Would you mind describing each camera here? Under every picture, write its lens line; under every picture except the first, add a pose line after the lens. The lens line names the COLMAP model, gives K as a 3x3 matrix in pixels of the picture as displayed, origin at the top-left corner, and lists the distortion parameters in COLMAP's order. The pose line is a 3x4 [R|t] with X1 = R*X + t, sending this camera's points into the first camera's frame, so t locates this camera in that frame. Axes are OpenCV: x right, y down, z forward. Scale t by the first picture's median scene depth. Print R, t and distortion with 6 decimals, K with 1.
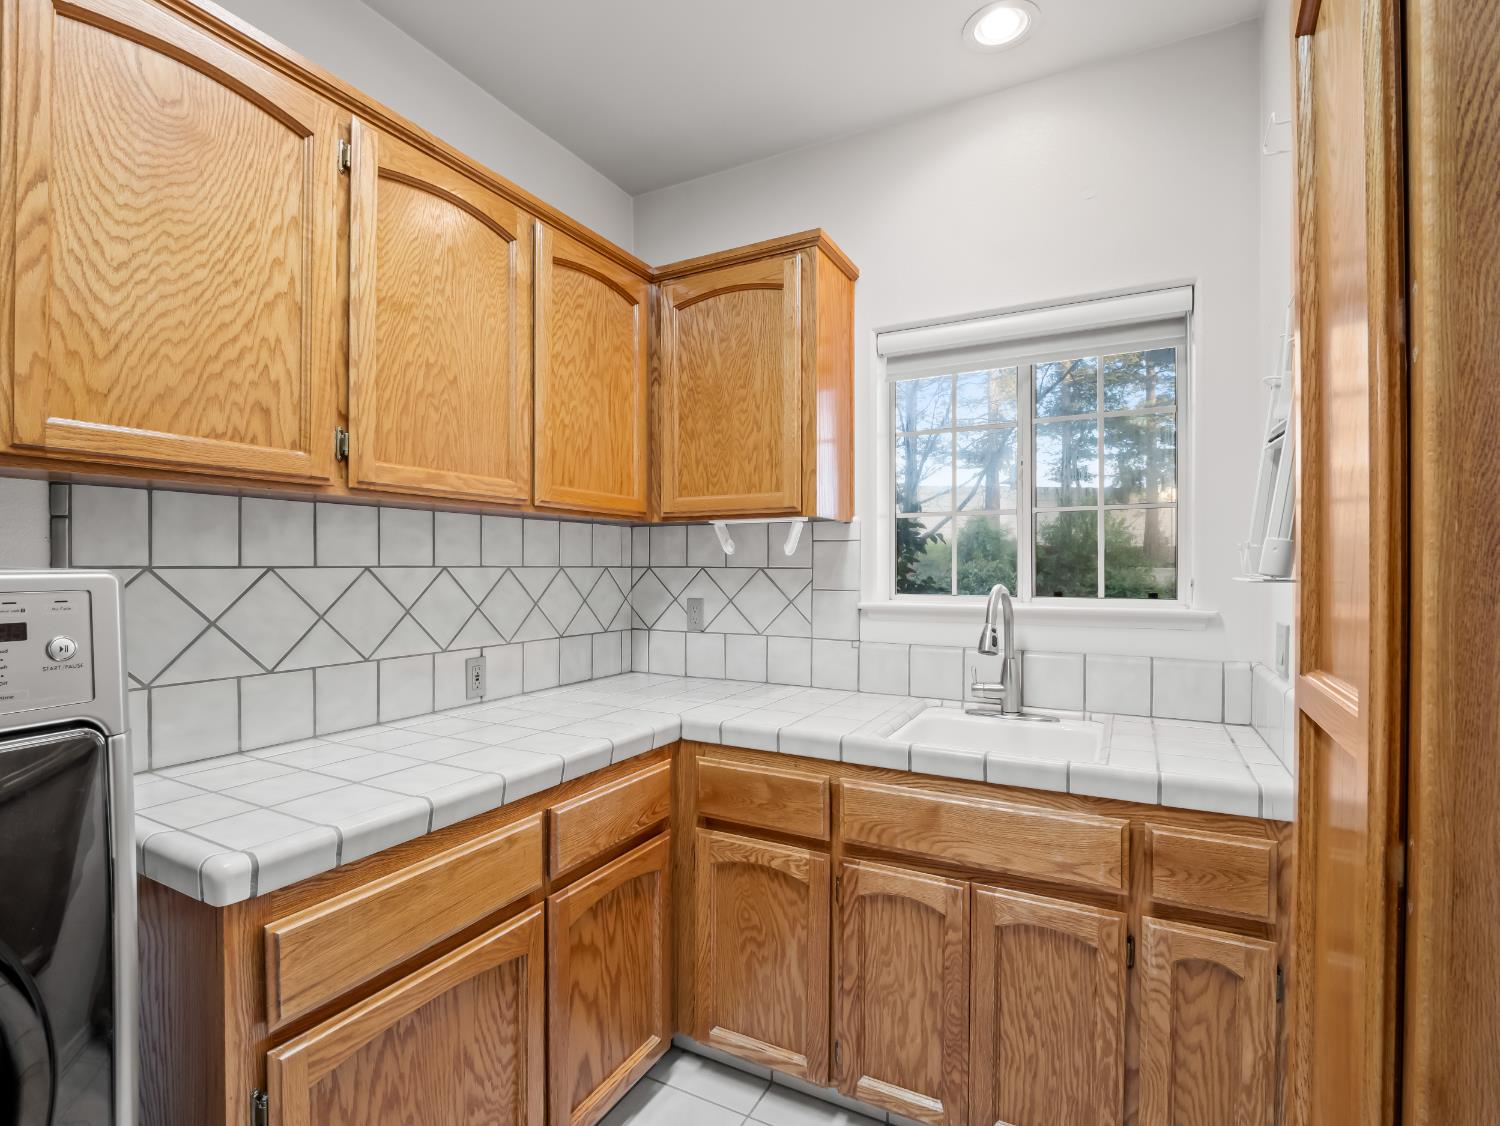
lens RADIAL K [[727.0, 0, 743.1], [0, 727.0, 556.5], [0, 0, 1]] dist [-0.002378, -0.012088]
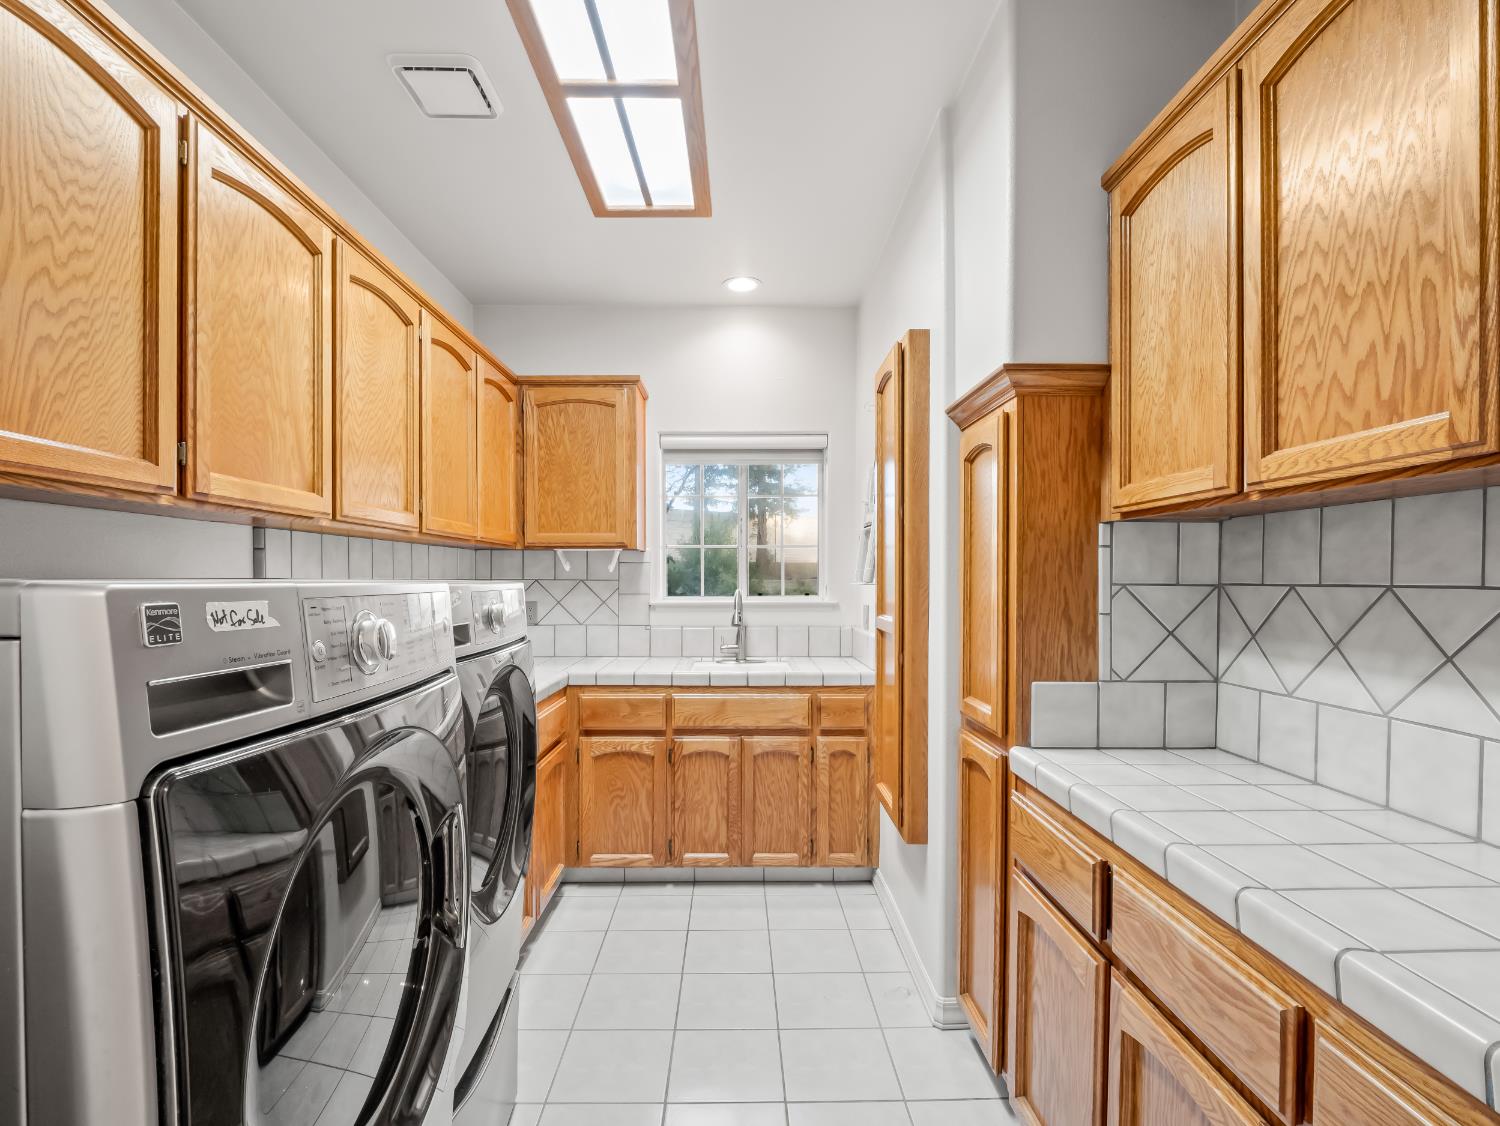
lens RADIAL K [[727.0, 0, 743.1], [0, 727.0, 556.5], [0, 0, 1]] dist [-0.002378, -0.012088]
pose [[0.878954, 0.011227, 0.476774, -0.576180], [-0.002461, 0.999816, -0.019008, -0.007460], [-0.476900, 0.015534, 0.878820, -0.690445]]
